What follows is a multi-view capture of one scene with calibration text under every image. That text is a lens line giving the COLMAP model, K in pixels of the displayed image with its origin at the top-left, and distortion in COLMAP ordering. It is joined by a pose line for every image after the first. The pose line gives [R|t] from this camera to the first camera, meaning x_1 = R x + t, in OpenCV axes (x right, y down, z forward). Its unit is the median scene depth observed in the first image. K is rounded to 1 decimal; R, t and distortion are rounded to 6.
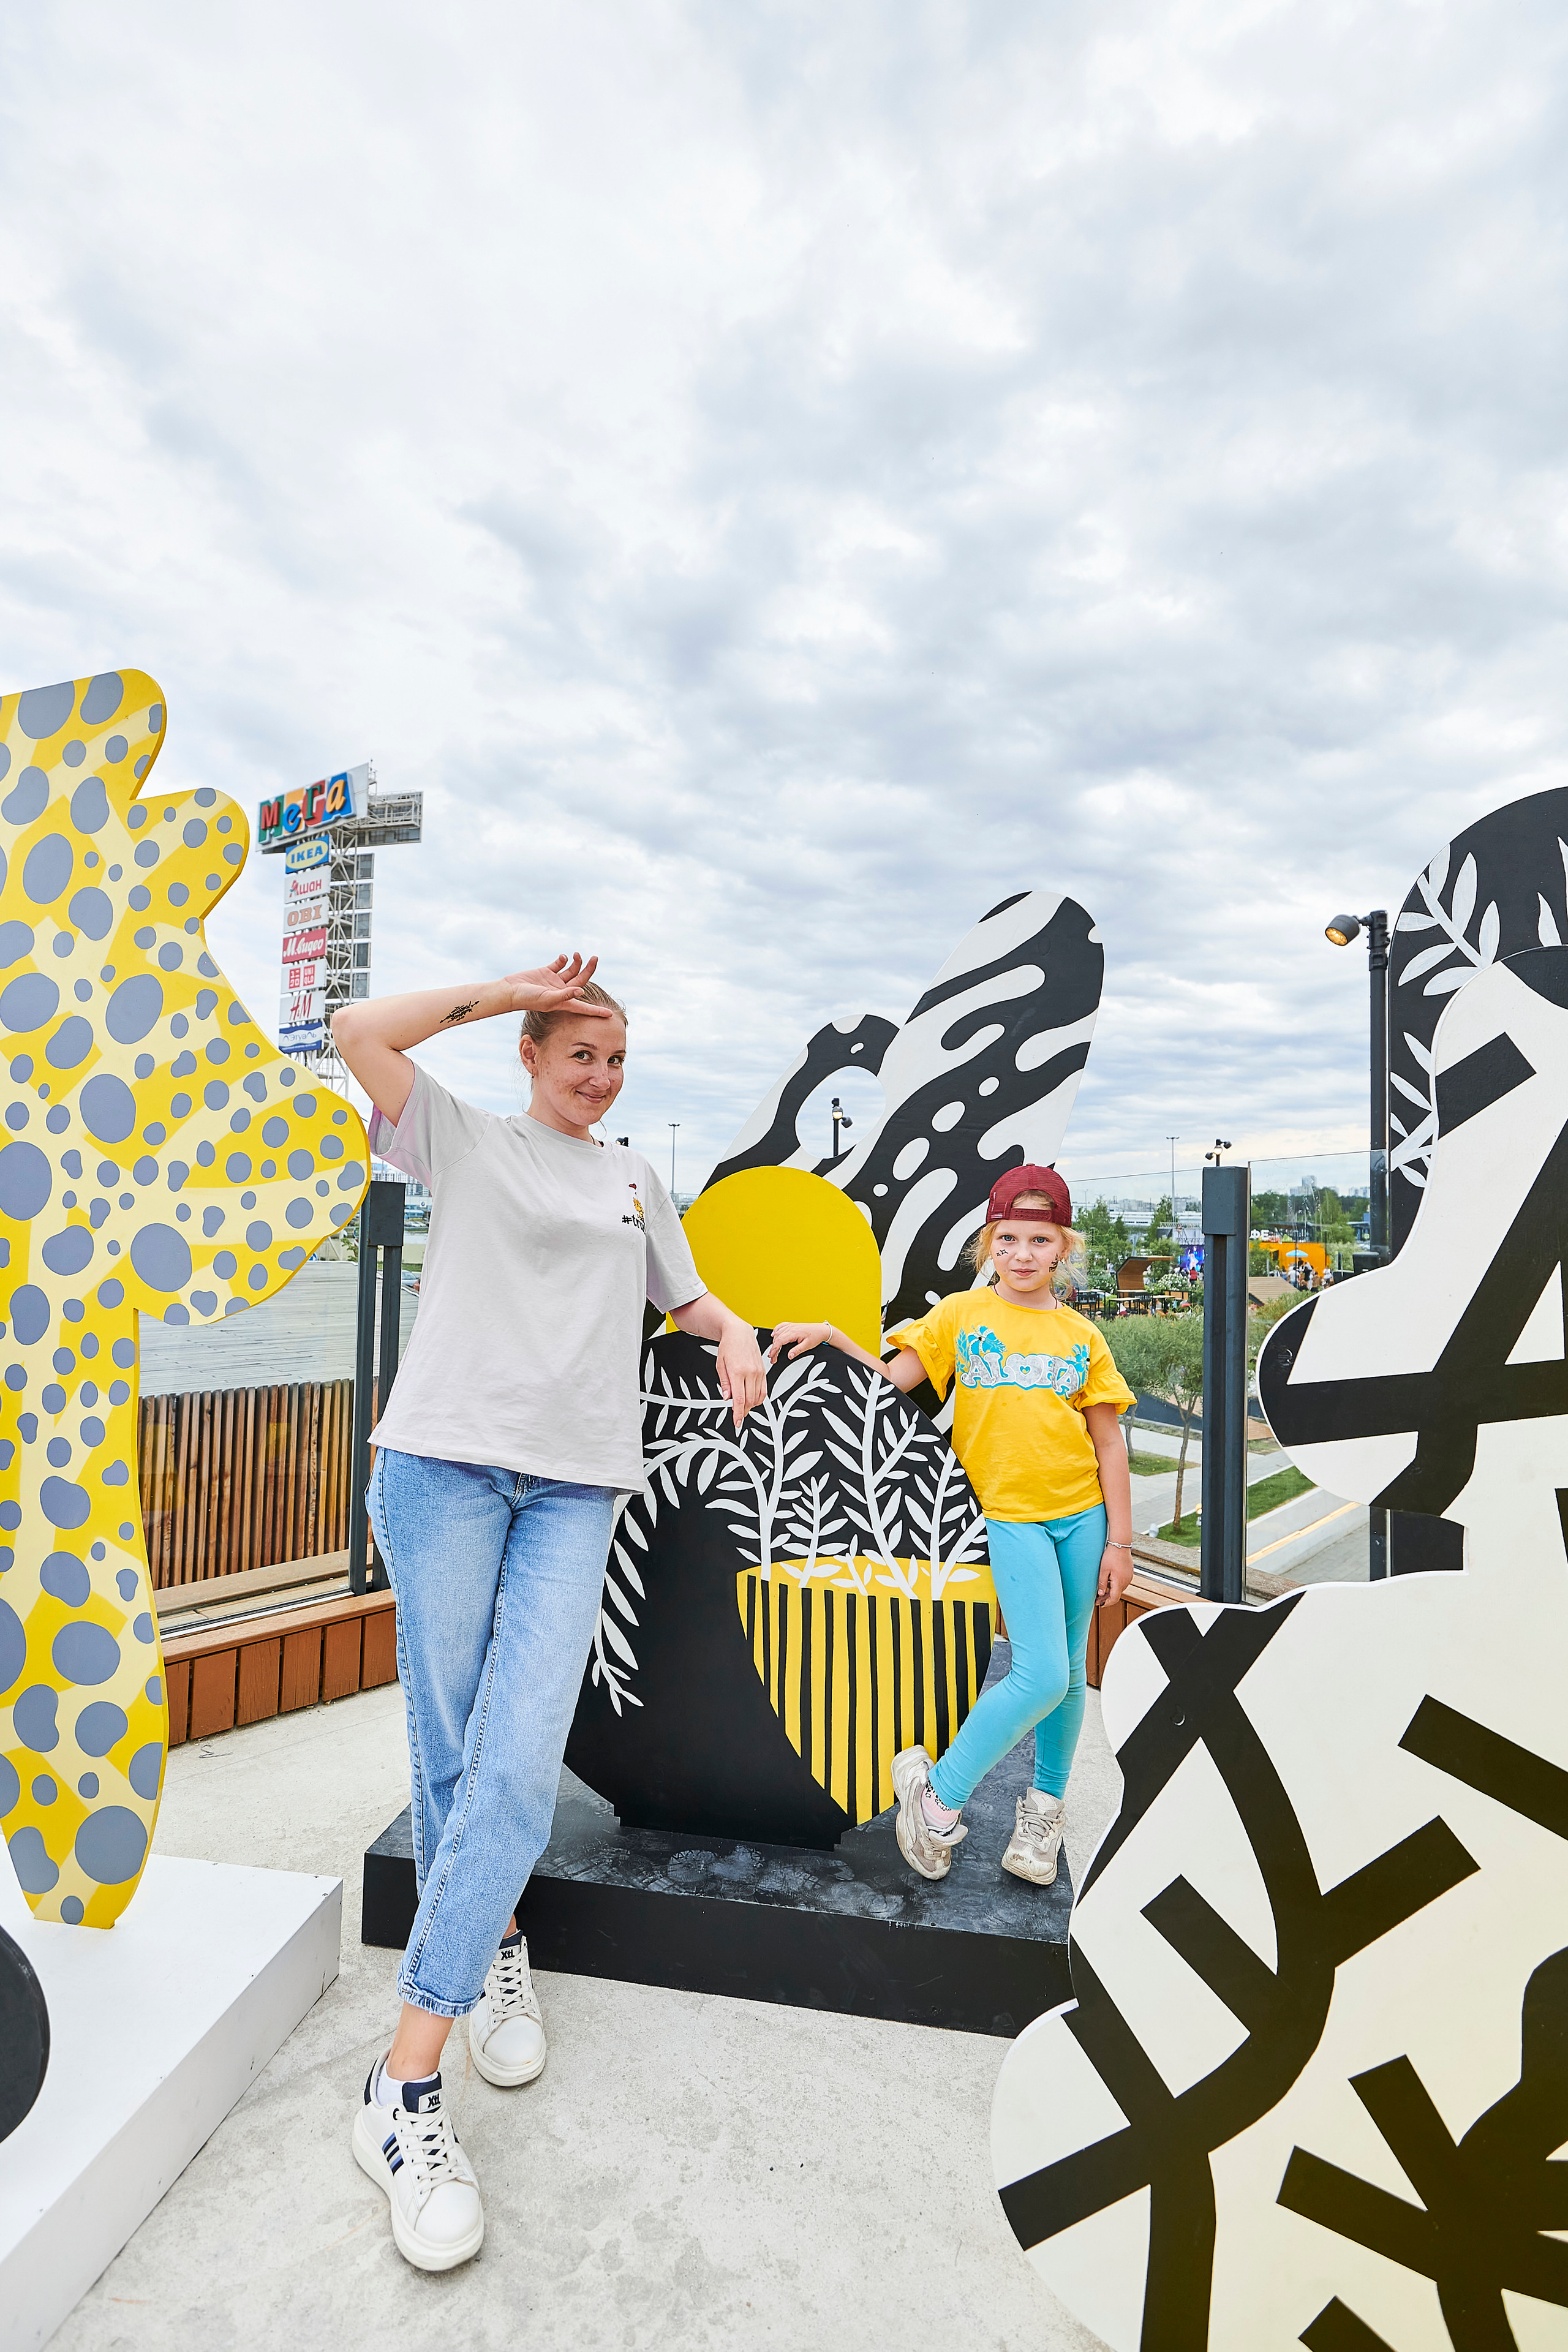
lens RADIAL K [[1097.1, 0, 777.6], [0, 1097.1, 1173.0], [0, 0, 1]] dist [0.001610, -0.002543]
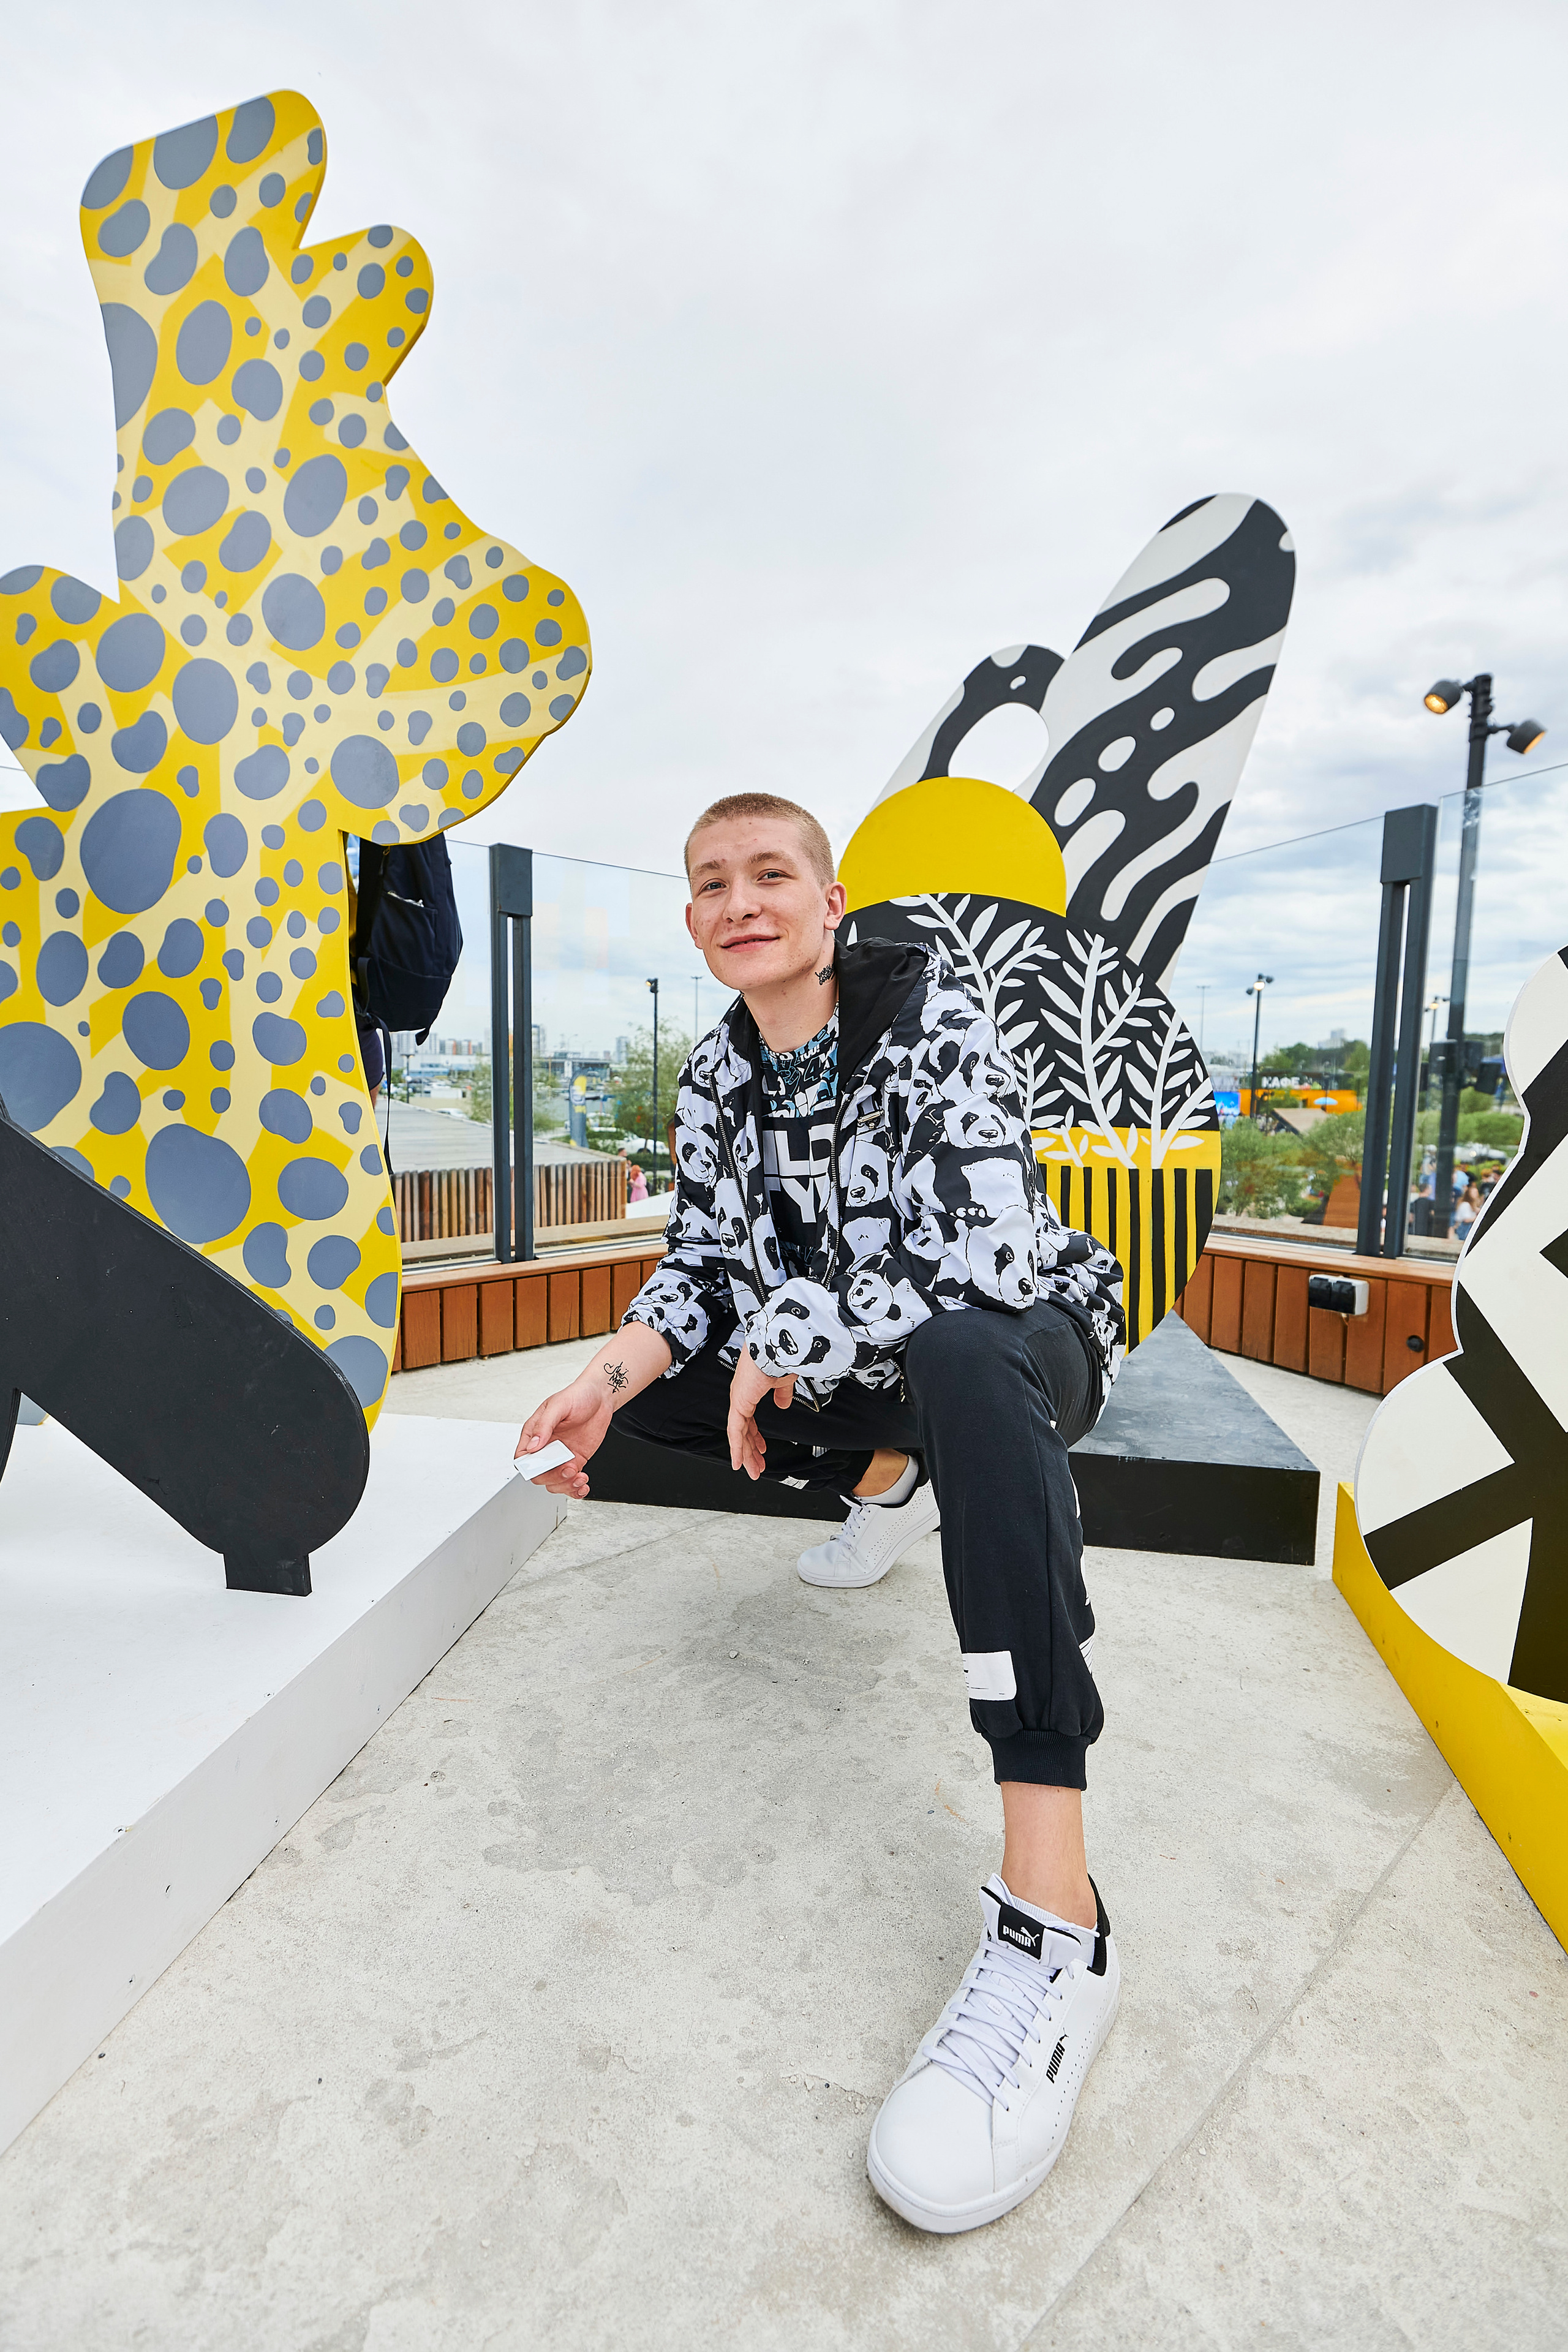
lens RADIAL K [[1097.1, 0, 788.5], [0, 1097.1, 1160.8], [0, 0, 1]] dist [0.001610, -0.002543]
pose [[0.999782, -0.003458, -0.020611, -0.174078], [0.006213, 0.990805, 0.135156, 0.269001], [0.019955, -0.135255, 0.990610, 0.033429]]
